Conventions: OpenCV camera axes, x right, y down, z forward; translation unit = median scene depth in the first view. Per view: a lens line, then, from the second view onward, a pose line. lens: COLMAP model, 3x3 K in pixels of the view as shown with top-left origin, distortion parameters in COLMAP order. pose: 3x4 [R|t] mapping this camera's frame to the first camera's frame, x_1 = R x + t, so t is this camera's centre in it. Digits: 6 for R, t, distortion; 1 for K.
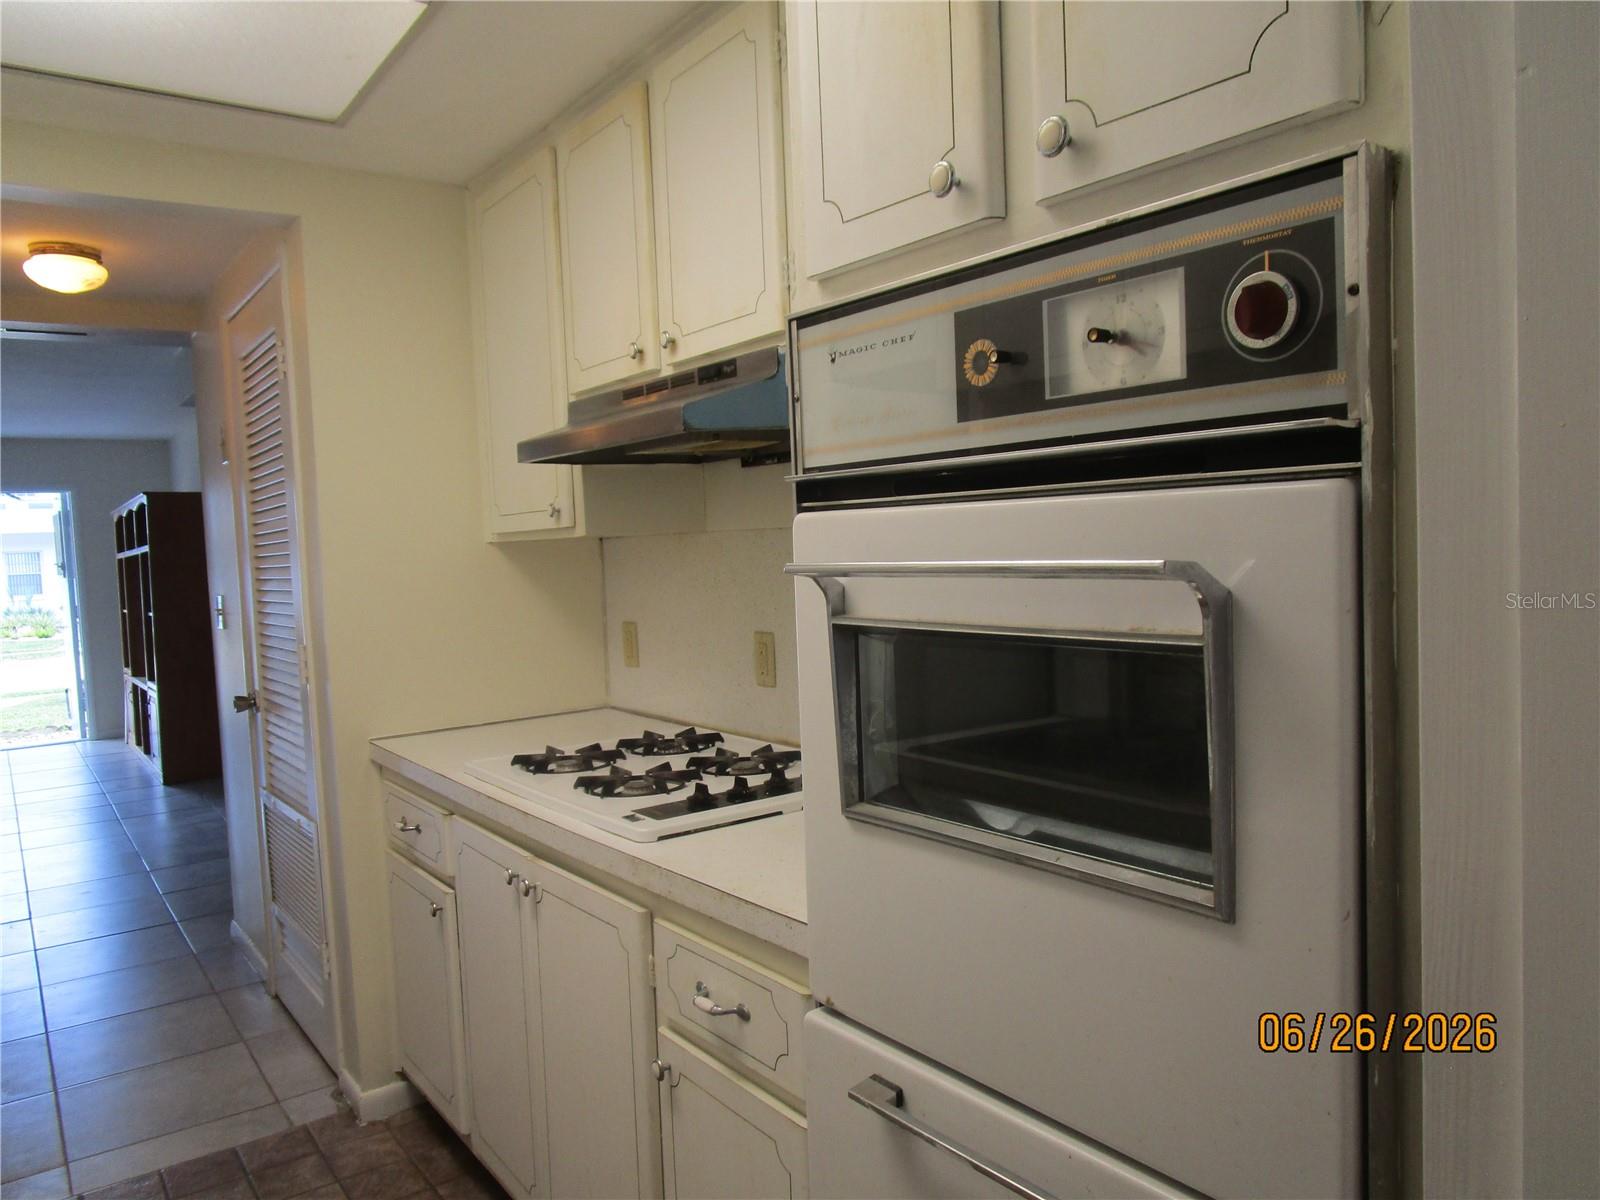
lens RADIAL K [[1144.3, 0, 798.3], [0, 1144.3, 606.8], [0, 0, 1]] dist [-0.023396, 0.011226]
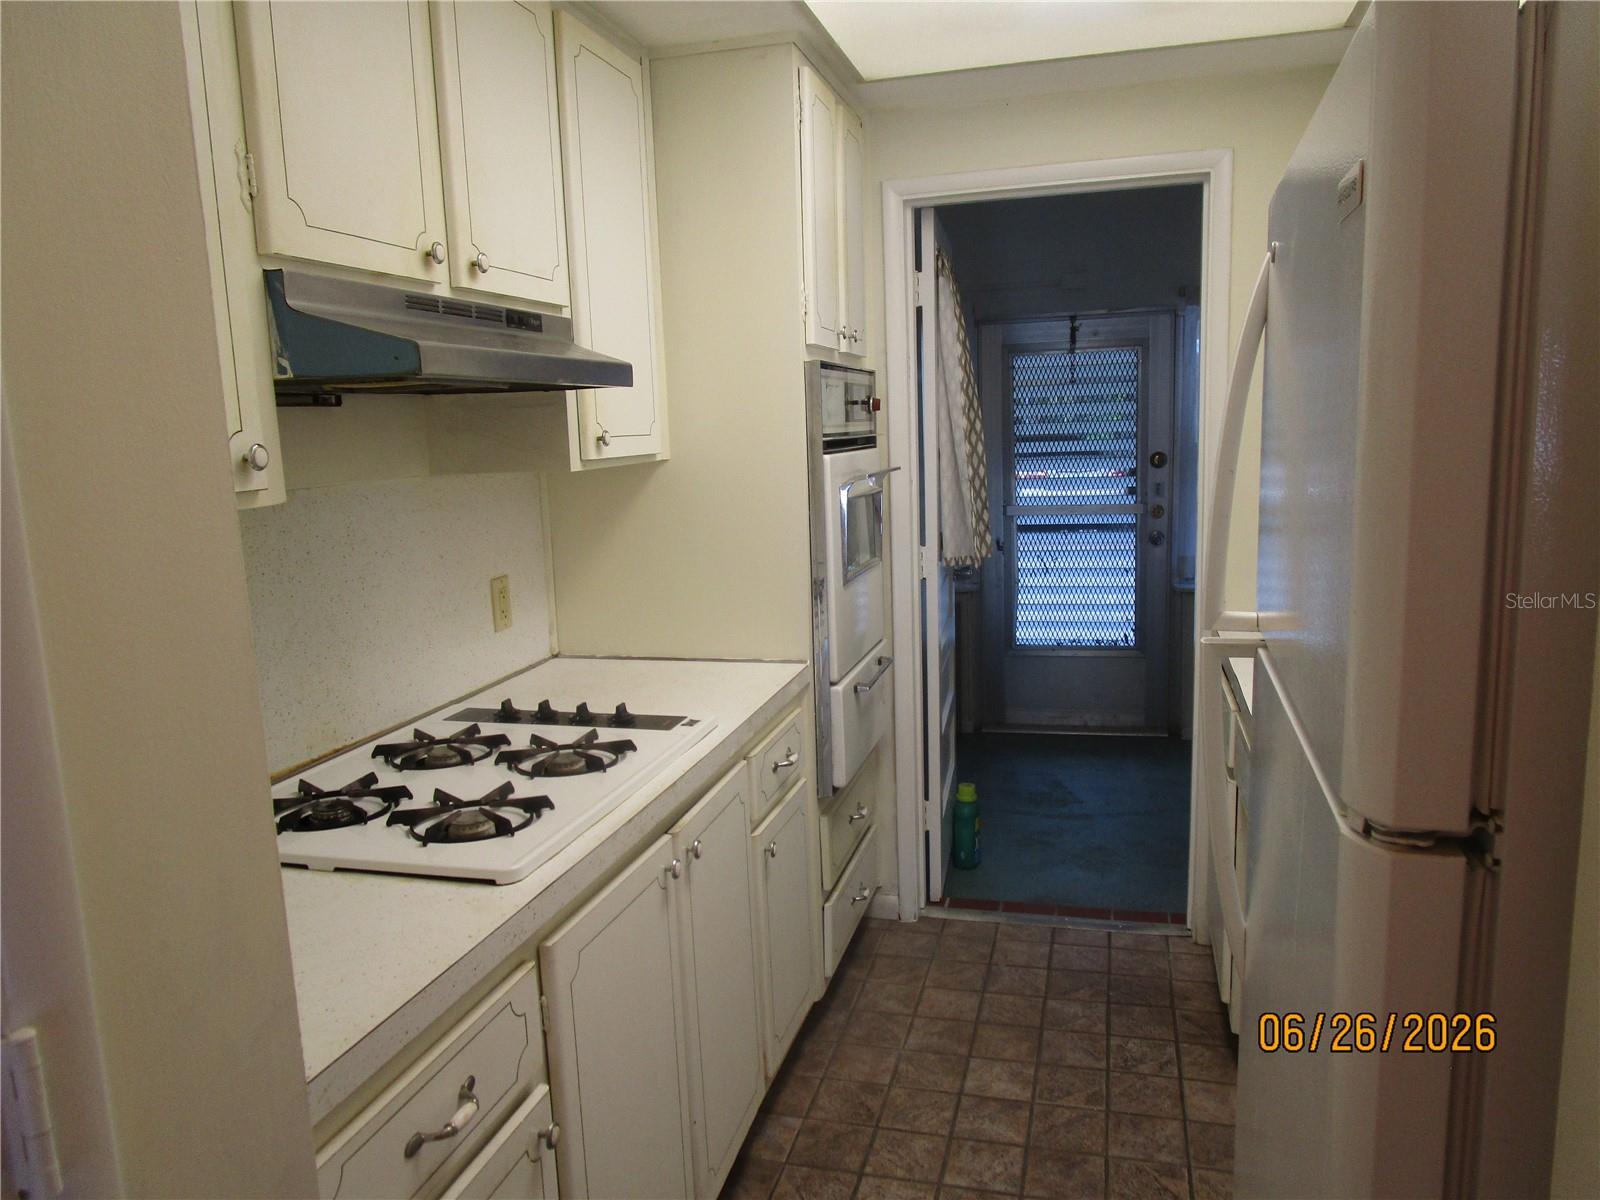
lens RADIAL K [[1144.3, 0, 798.3], [0, 1144.3, 606.8], [0, 0, 1]] dist [-0.023396, 0.011226]
pose [[-0.620227, -0.066320, 0.781614, -1.027610], [0.105539, 0.980305, 0.166926, -0.102855], [-0.777290, 0.186023, -0.601012, 1.476957]]
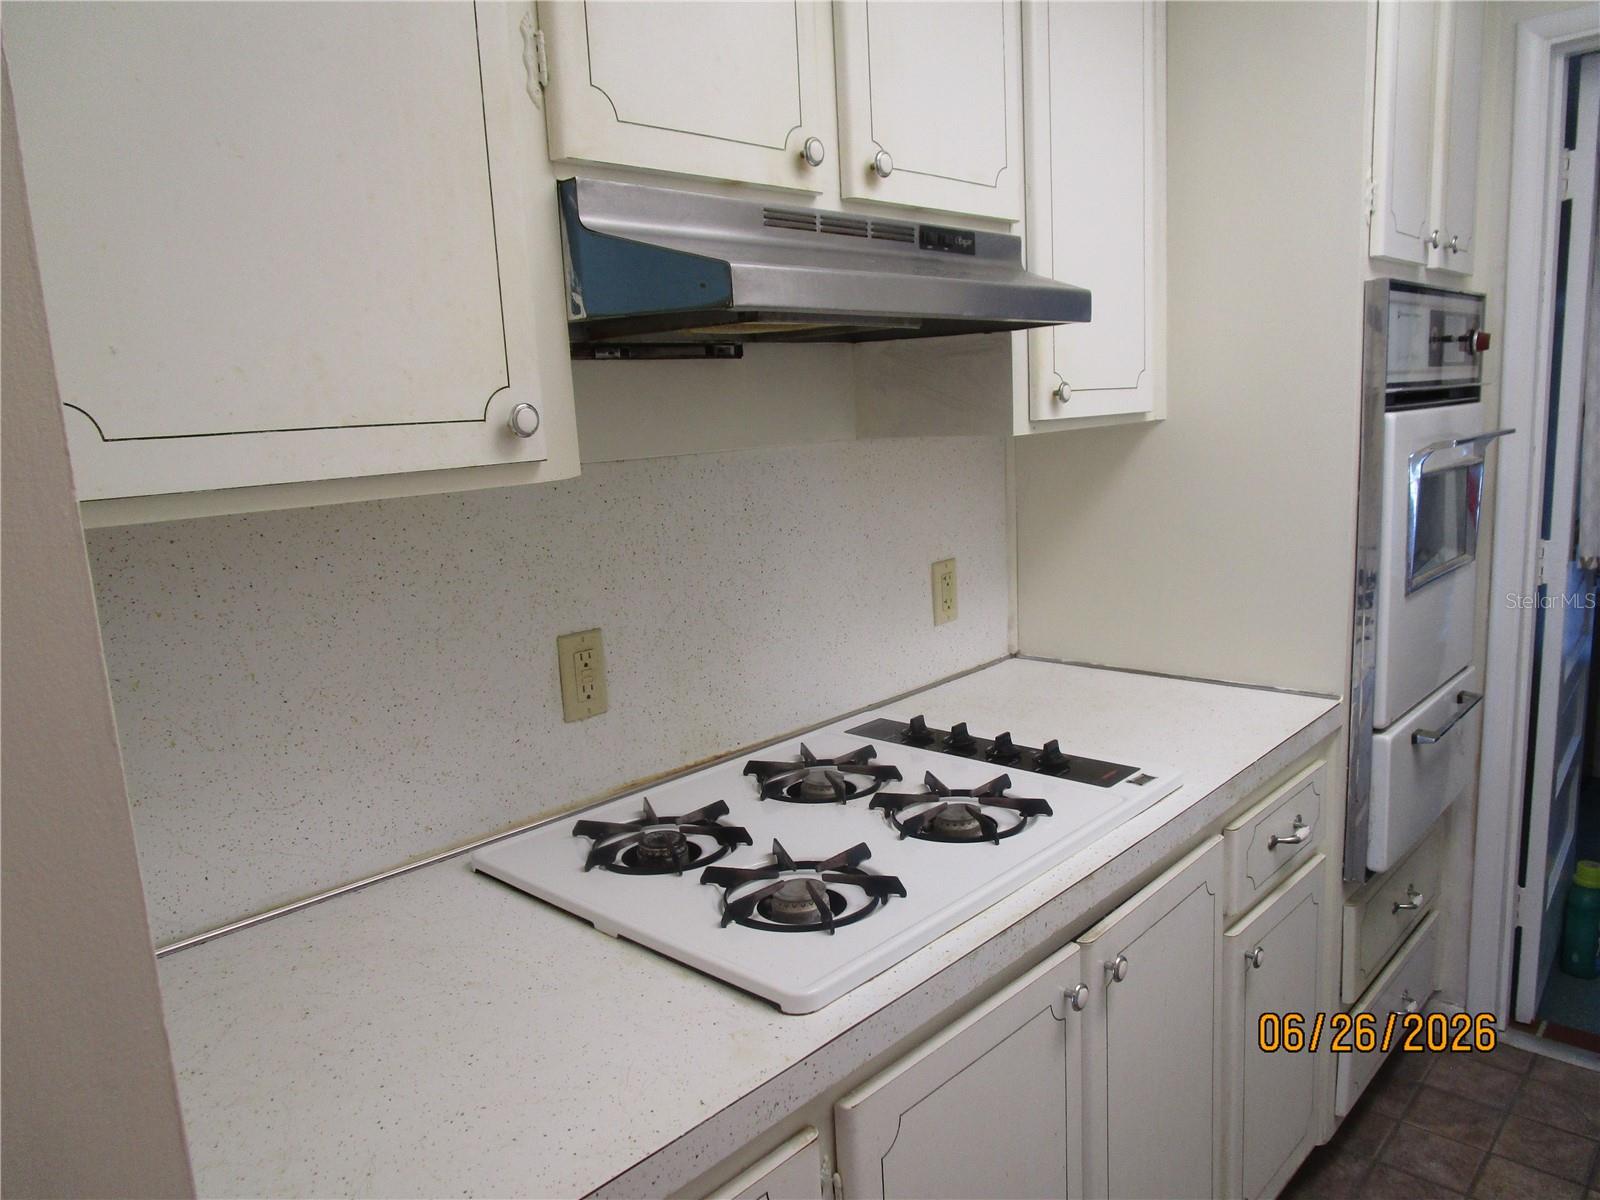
lens RADIAL K [[1144.3, 0, 798.3], [0, 1144.3, 606.8], [0, 0, 1]] dist [-0.023396, 0.011226]
pose [[-0.183385, -0.125761, 0.974964, -0.843735], [0.116234, 0.982052, 0.148539, -0.089771], [-0.976145, 0.140564, -0.165475, 1.275261]]
